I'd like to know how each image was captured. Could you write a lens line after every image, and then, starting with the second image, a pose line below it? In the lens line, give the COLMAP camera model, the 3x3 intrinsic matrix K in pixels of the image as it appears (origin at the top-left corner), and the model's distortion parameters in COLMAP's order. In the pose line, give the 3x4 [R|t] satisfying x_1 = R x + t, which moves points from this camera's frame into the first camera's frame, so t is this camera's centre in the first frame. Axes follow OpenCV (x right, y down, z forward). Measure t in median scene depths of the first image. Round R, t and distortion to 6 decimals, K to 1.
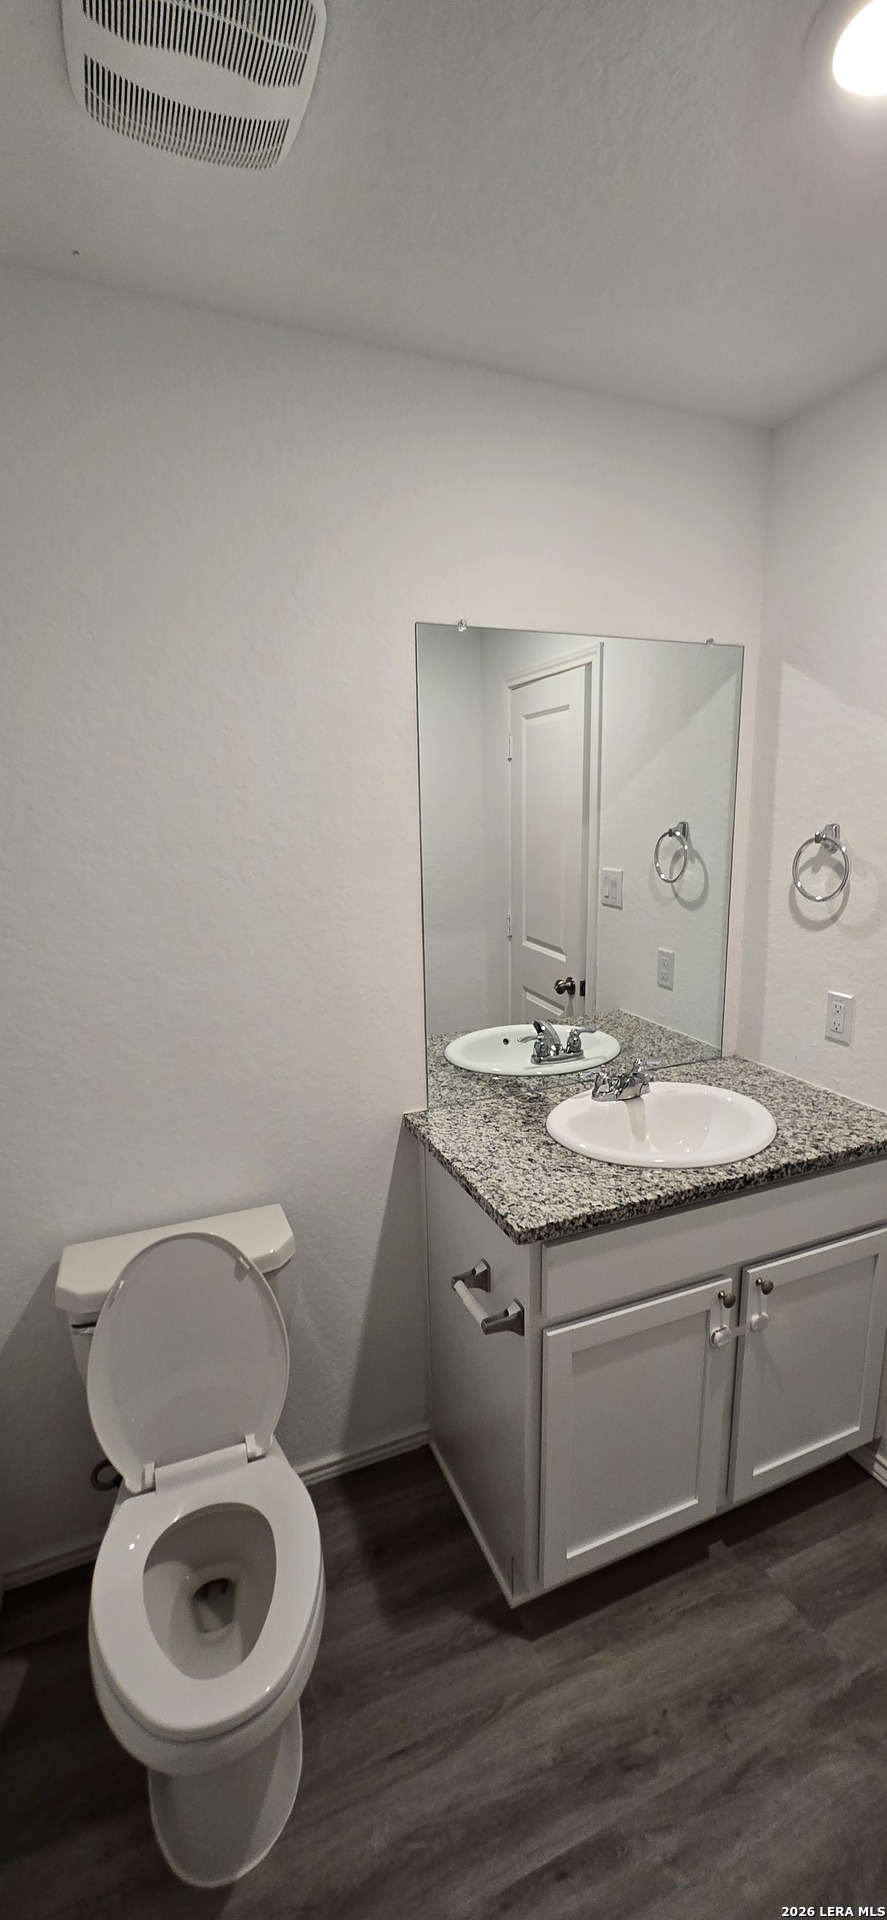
lens RADIAL K [[781.7, 0, 457.2], [0, 781.7, 981.1], [0, 0, 1]] dist [-0.006945, 0.003496]
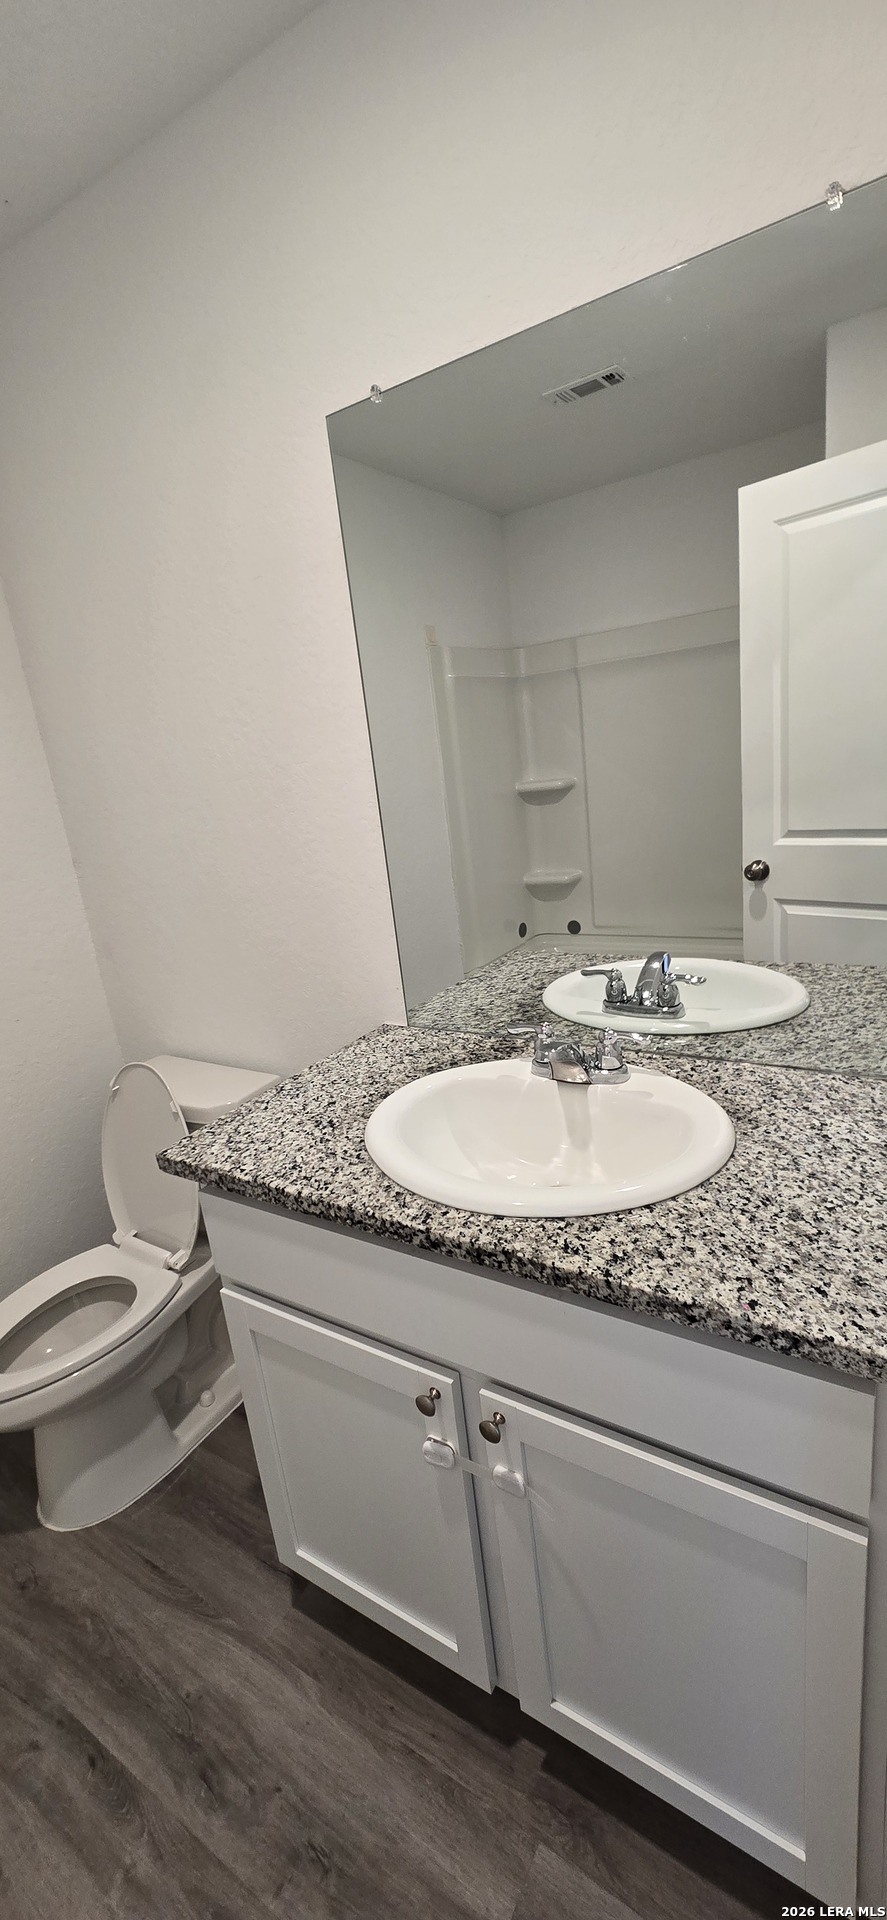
lens RADIAL K [[781.7, 0, 446.0], [0, 781.7, 979.4], [0, 0, 1]] dist [-0.006945, 0.003496]
pose [[0.572091, 0.185222, -0.799002, 0.754293], [-0.078377, 0.982055, 0.171538, -0.041789], [0.816437, -0.035512, 0.576342, 0.616257]]
